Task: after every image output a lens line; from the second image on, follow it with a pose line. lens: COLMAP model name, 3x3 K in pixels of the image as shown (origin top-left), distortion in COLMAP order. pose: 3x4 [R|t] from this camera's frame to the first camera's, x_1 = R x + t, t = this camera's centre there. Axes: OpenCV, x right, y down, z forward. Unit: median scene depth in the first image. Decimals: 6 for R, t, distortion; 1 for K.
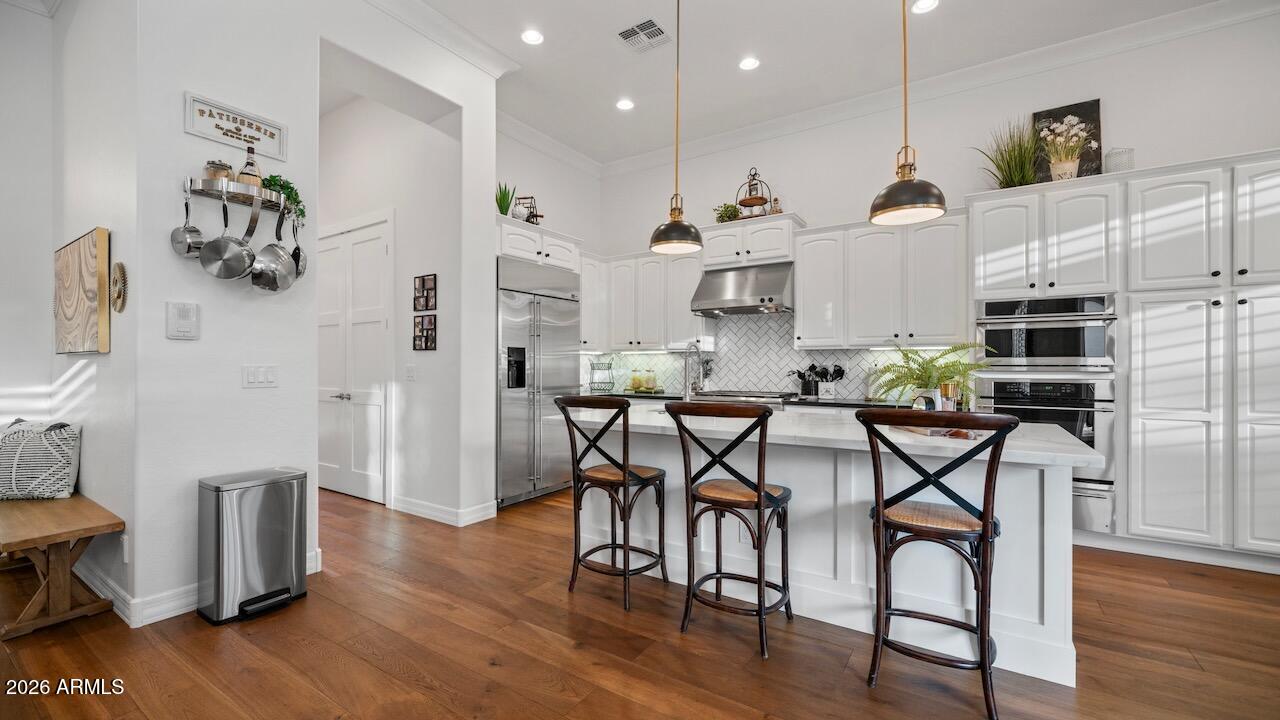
lens RADIAL K [[519.3, 0, 629.4], [0, 519.3, 363.7], [0, 0, 1]] dist [-0.006035, 0.001123]
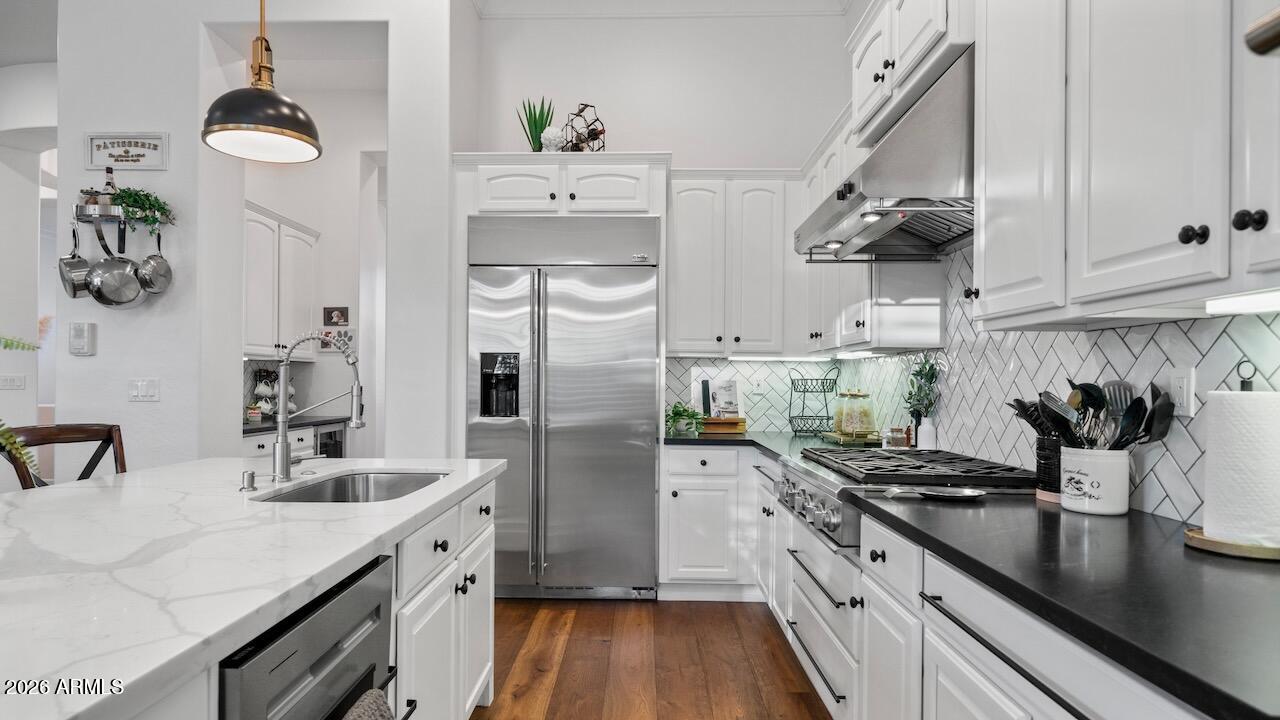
lens RADIAL K [[729.8, 0, 623.0], [0, 729.8, 375.7], [0, 0, 1]] dist [0.004816, -0.000722]
pose [[0.532931, -0.005438, -0.846141, 0.702671], [-0.003066, 0.999960, -0.008358, 0.003396], [0.846153, 0.007049, 0.532893, 0.737621]]
